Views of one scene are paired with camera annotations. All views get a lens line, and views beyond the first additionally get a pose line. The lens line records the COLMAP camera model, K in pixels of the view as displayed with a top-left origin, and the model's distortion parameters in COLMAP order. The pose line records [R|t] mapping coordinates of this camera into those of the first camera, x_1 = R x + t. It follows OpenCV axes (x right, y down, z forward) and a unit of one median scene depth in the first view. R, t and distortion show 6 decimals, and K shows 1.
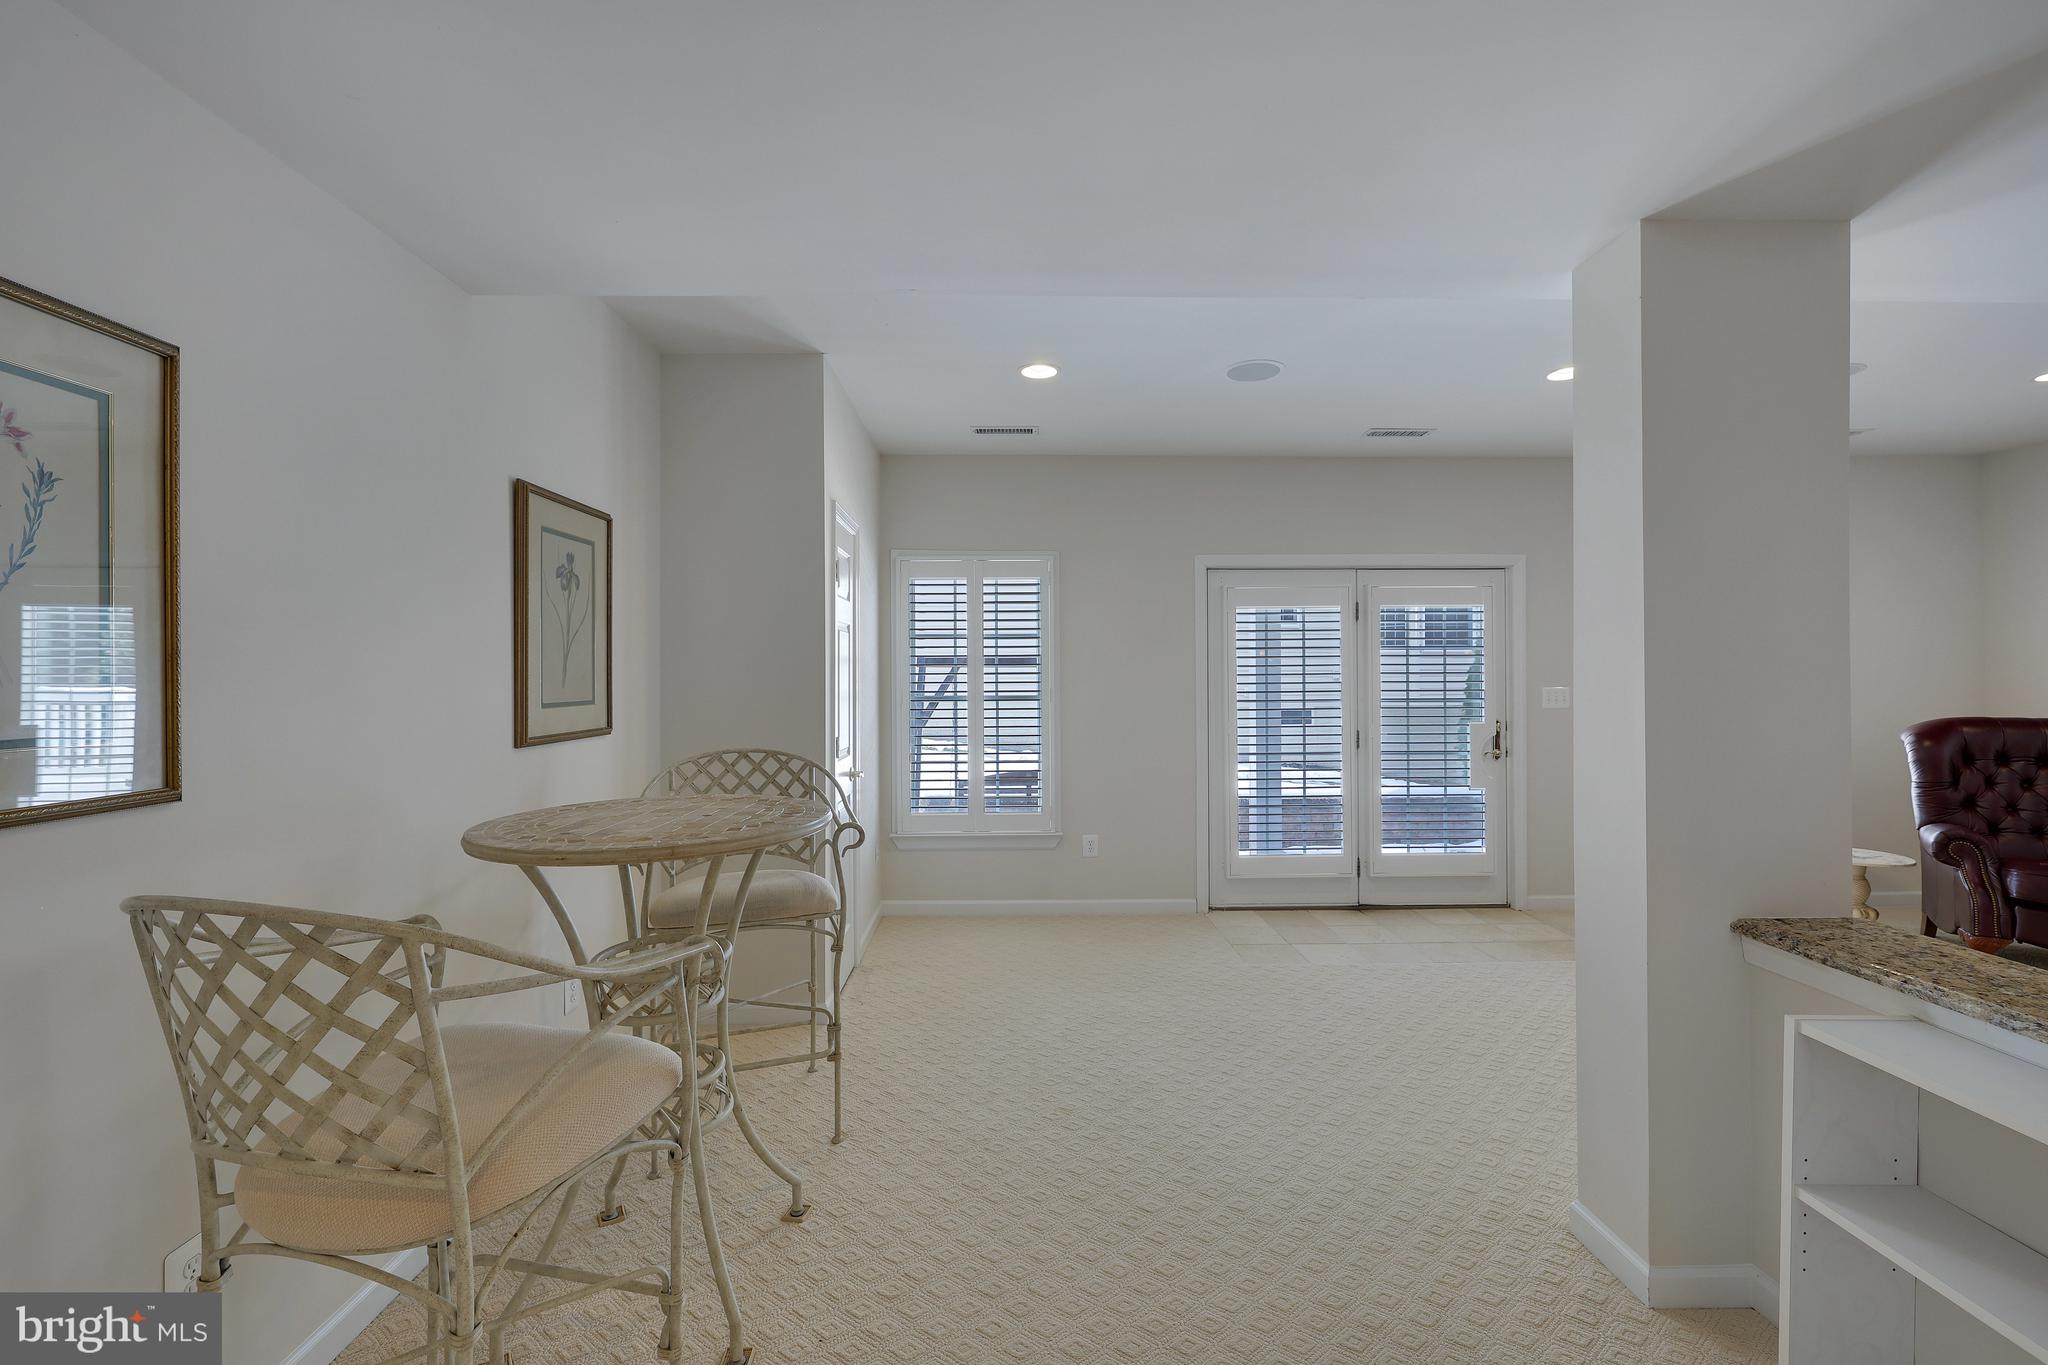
lens RADIAL K [[864.2, 0, 1023.1], [0, 864.2, 674.6], [0, 0, 1]] dist [0.000009, 0.000142]
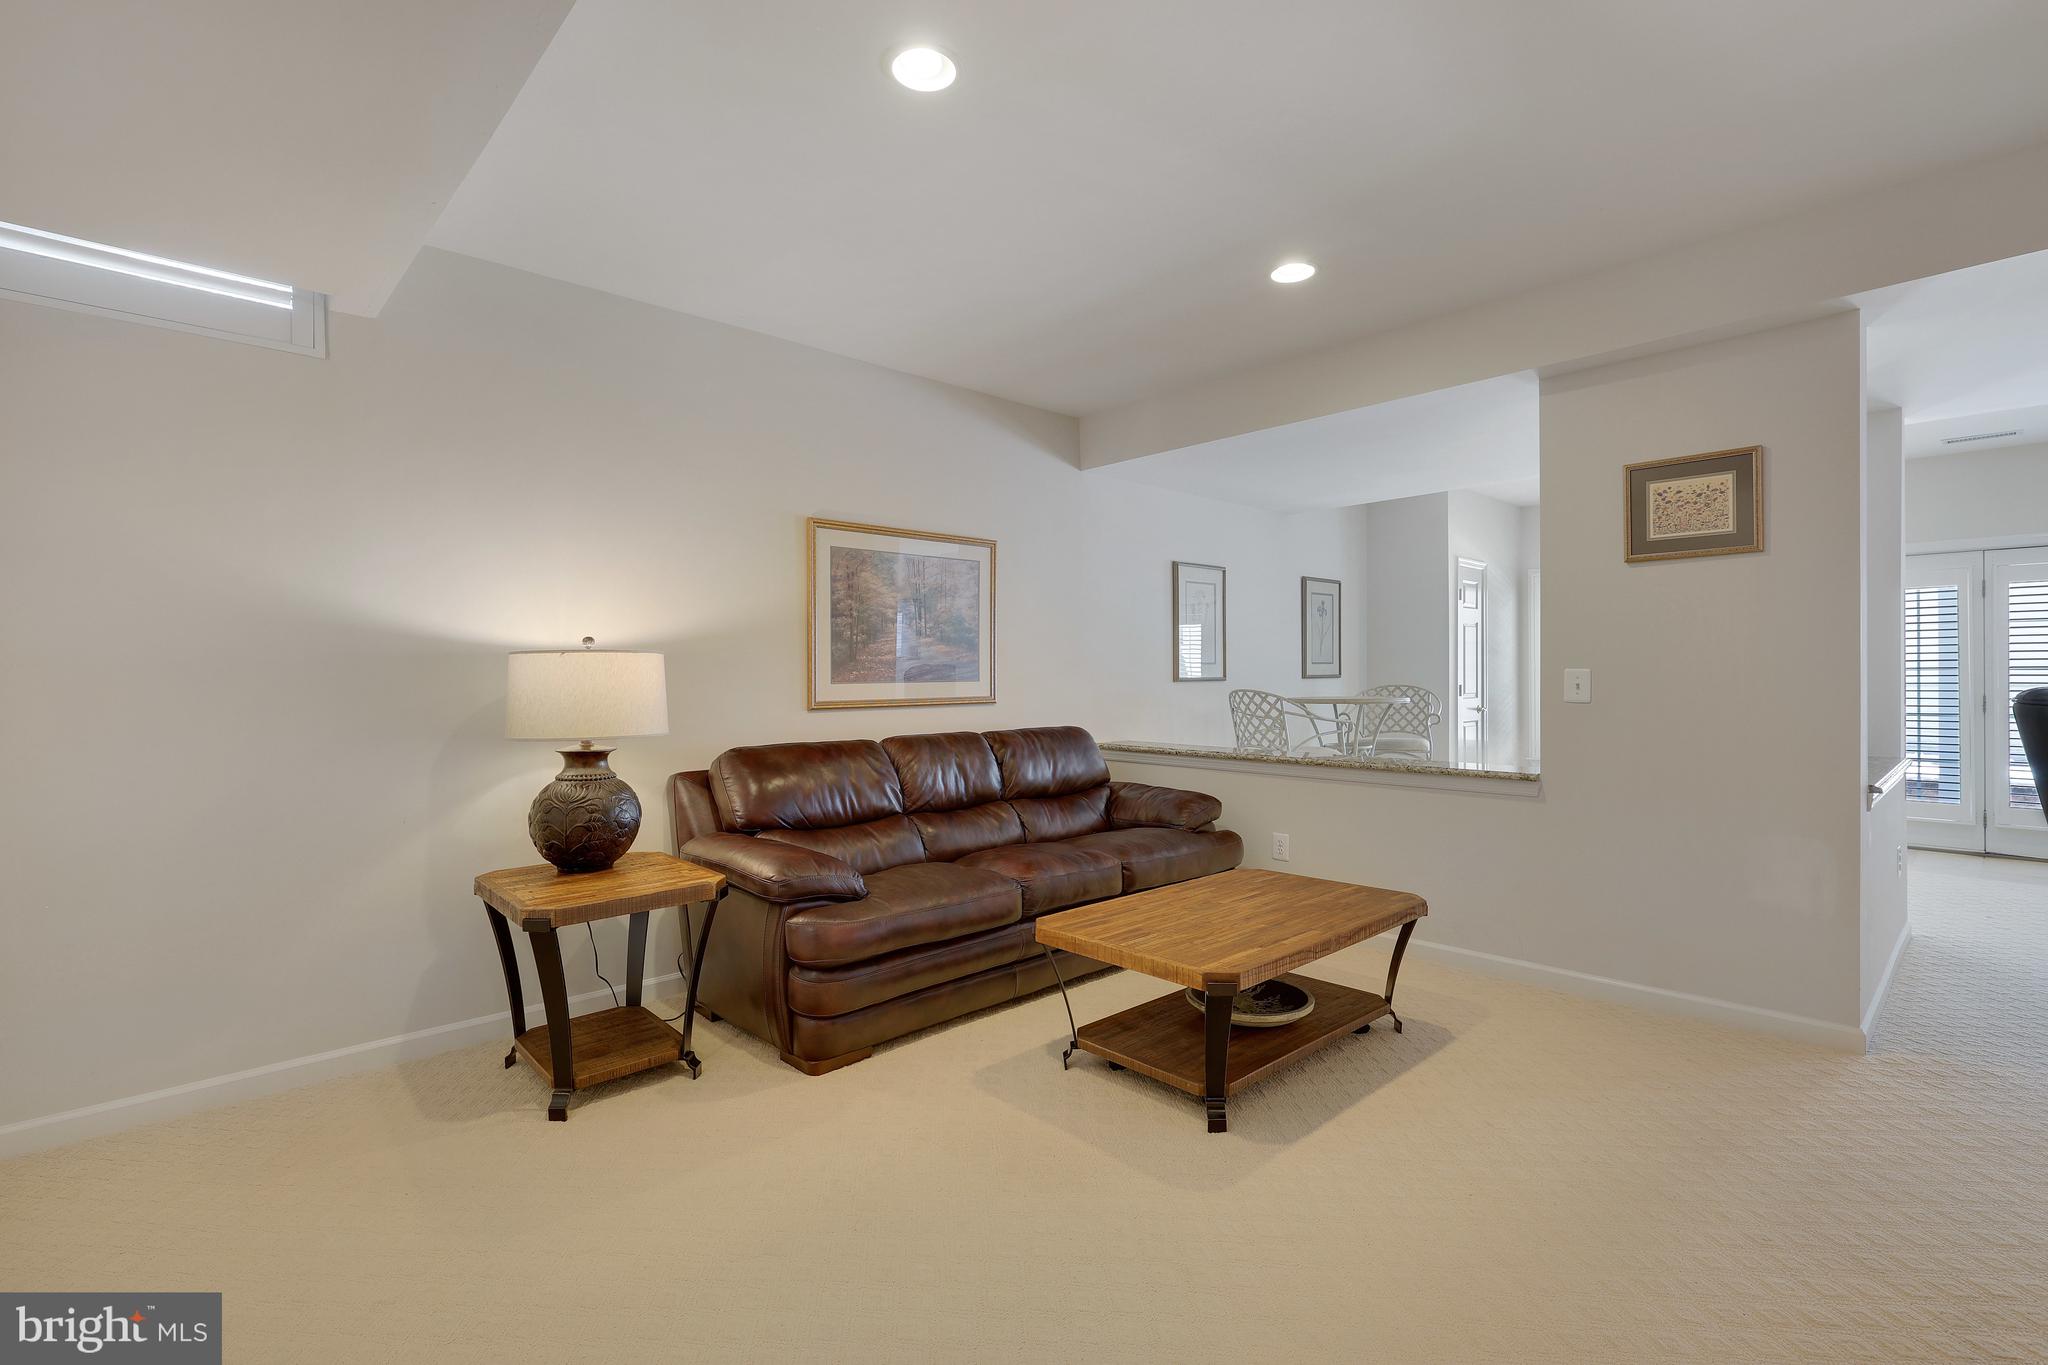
lens RADIAL K [[901.7, 0, 1015.9], [0, 901.7, 676.6], [0, 0, 1]] dist [0.001896, -0.000108]
pose [[0.664516, 0.003958, -0.747264, 0.505591], [0.002579, 0.999968, 0.007589, 0.031691], [0.747270, -0.006970, 0.664484, -0.842841]]
